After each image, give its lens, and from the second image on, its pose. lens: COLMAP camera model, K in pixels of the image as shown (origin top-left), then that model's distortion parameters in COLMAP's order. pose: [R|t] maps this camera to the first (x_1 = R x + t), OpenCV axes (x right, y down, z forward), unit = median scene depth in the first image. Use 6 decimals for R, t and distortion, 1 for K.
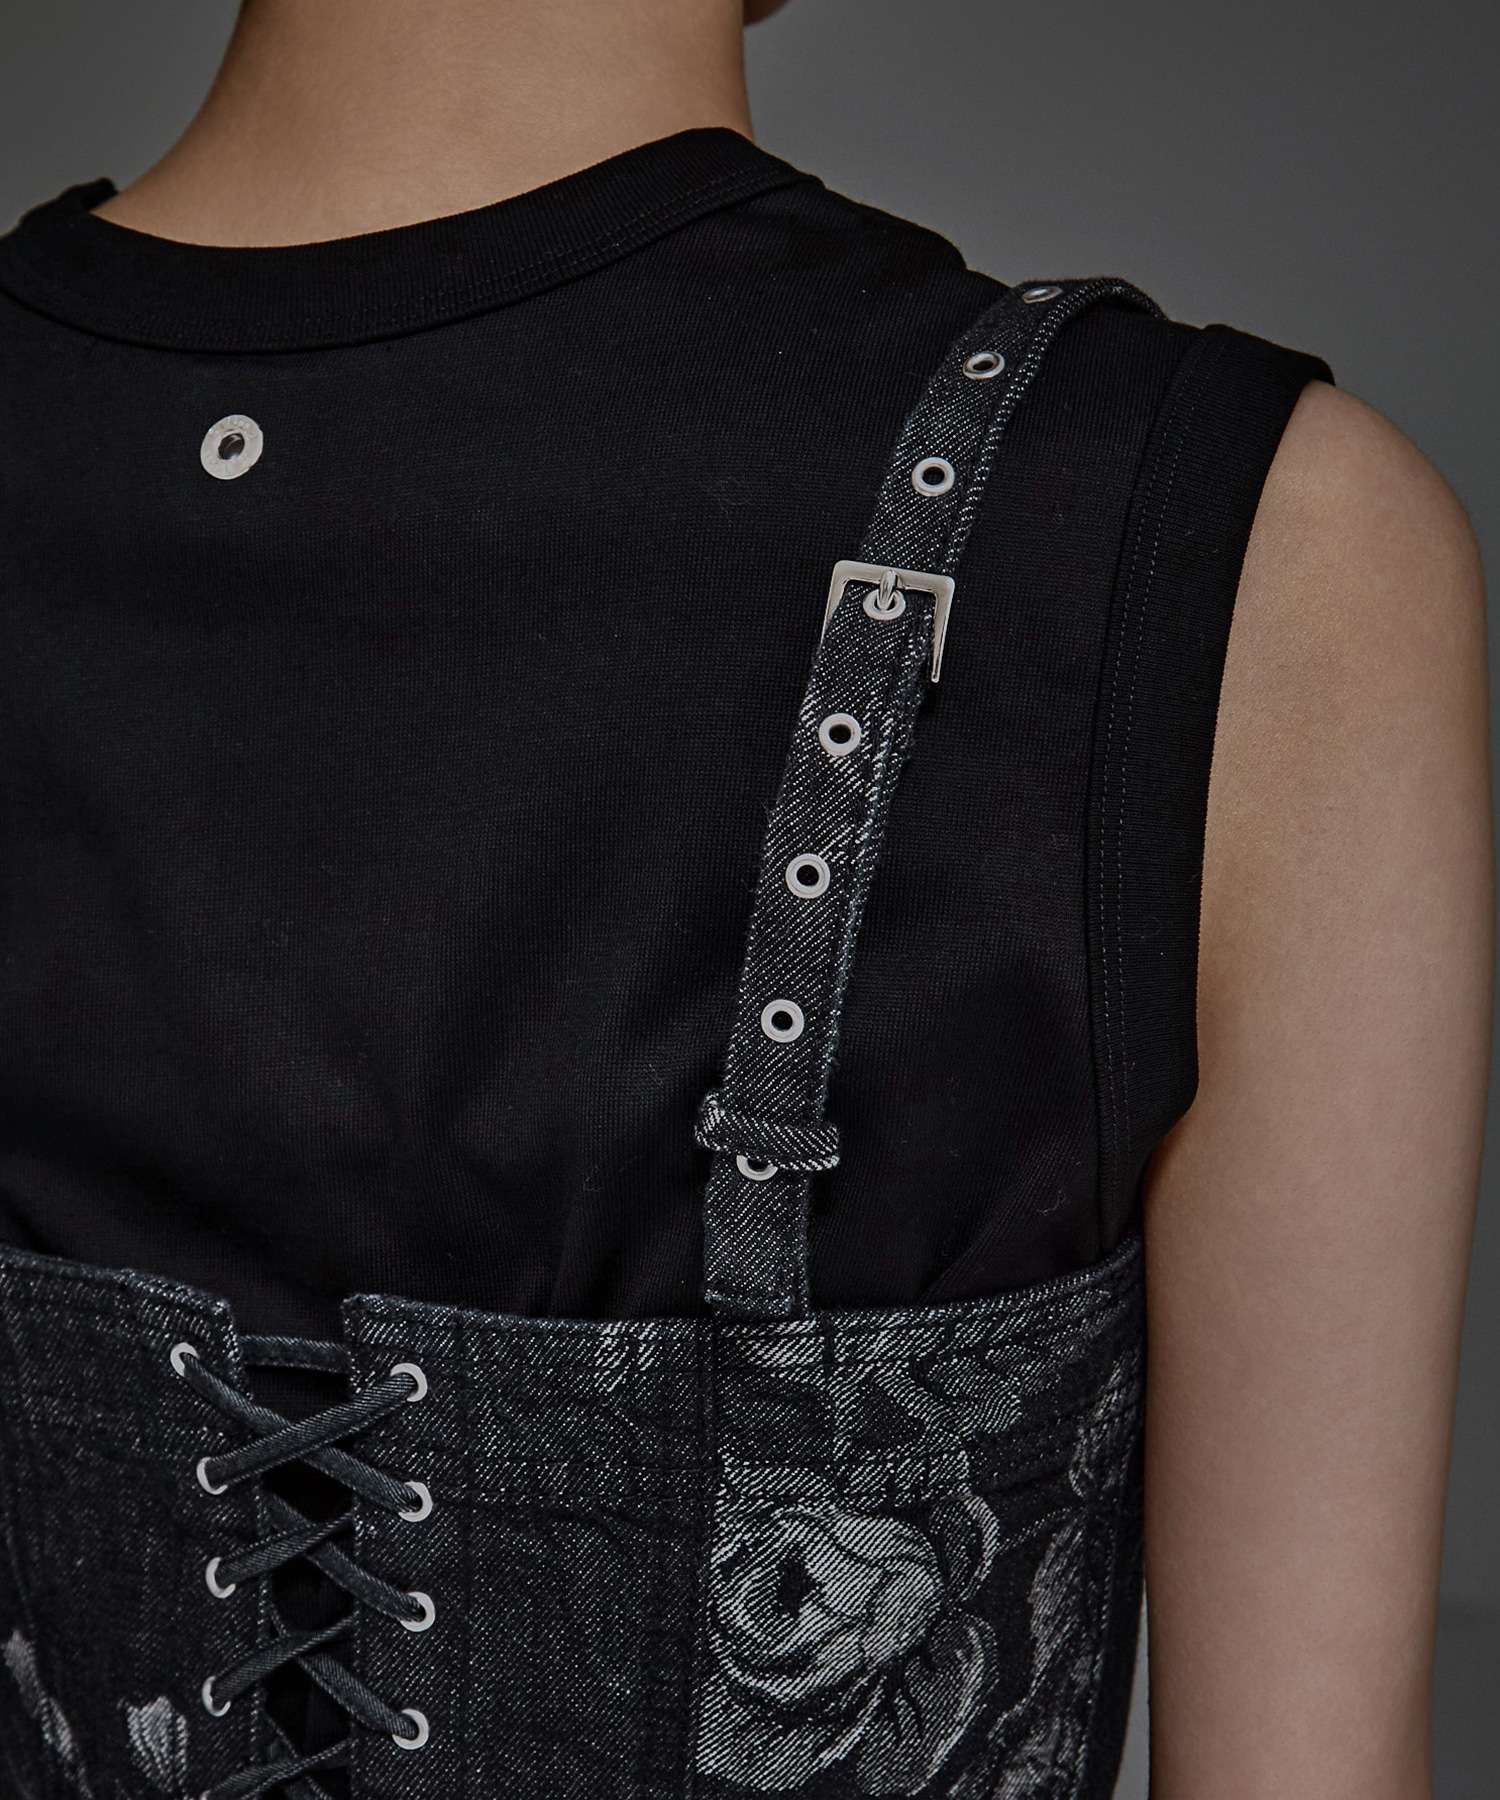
lens RADIAL K [[4705.9, 0, 751.6], [0, 4705.9, 904.1], [0, 0, 1]] dist [-0.268172, 0.000000]
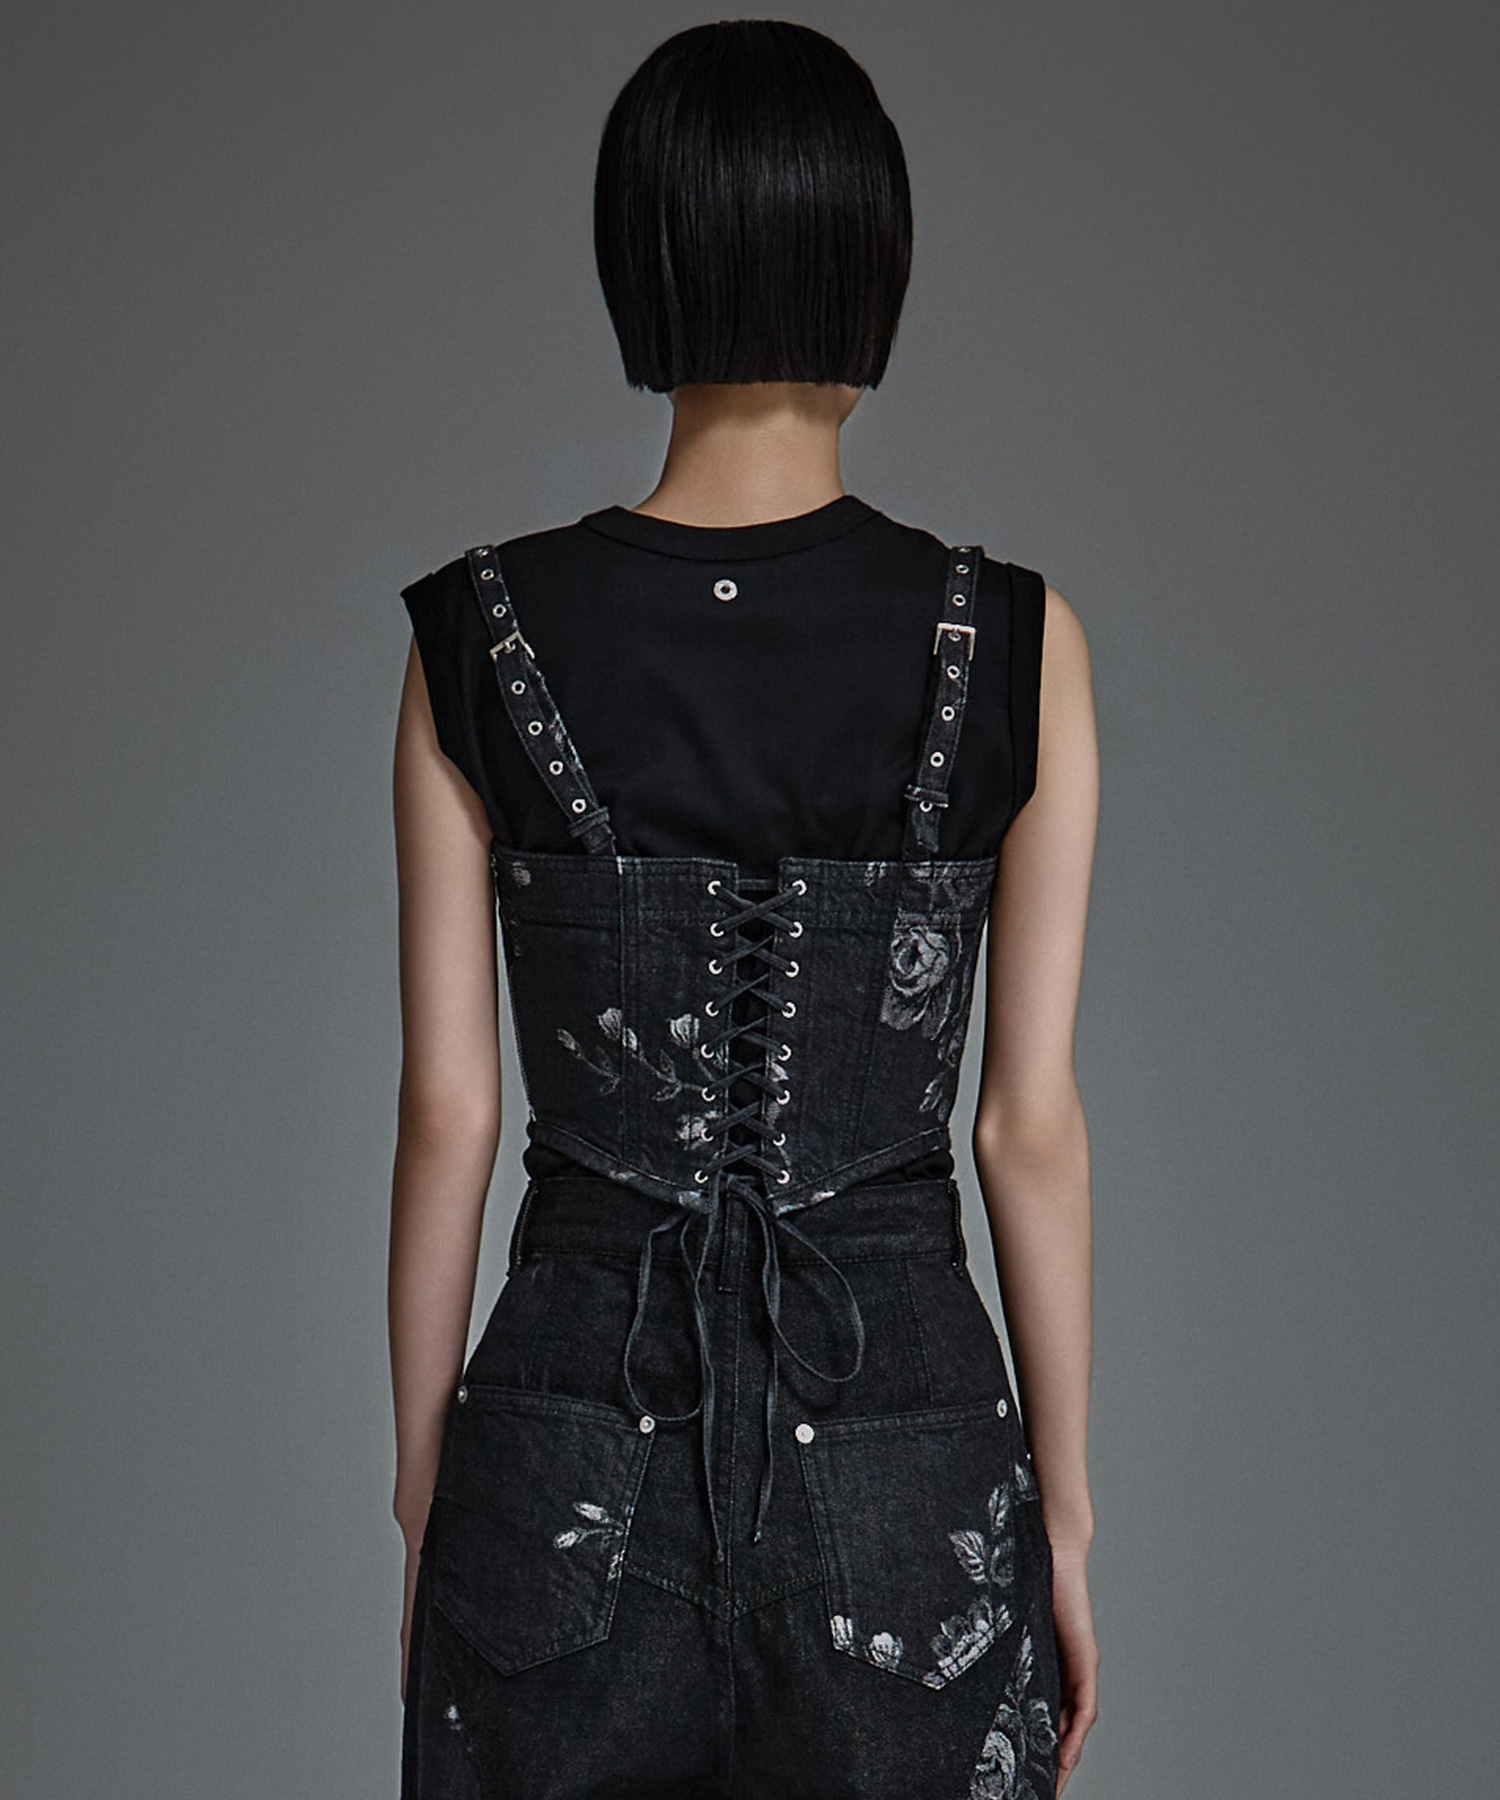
lens RADIAL K [[4705.9, 0, 749.2], [0, 4705.9, 898.6], [0, 0, 1]] dist [-0.268172, 0.000000]
pose [[0.928207, 0.008962, 0.371956, -1.252683], [0.039284, 0.991761, -0.121928, 0.484586], [-0.369985, 0.127786, 0.920208, -1.833850]]
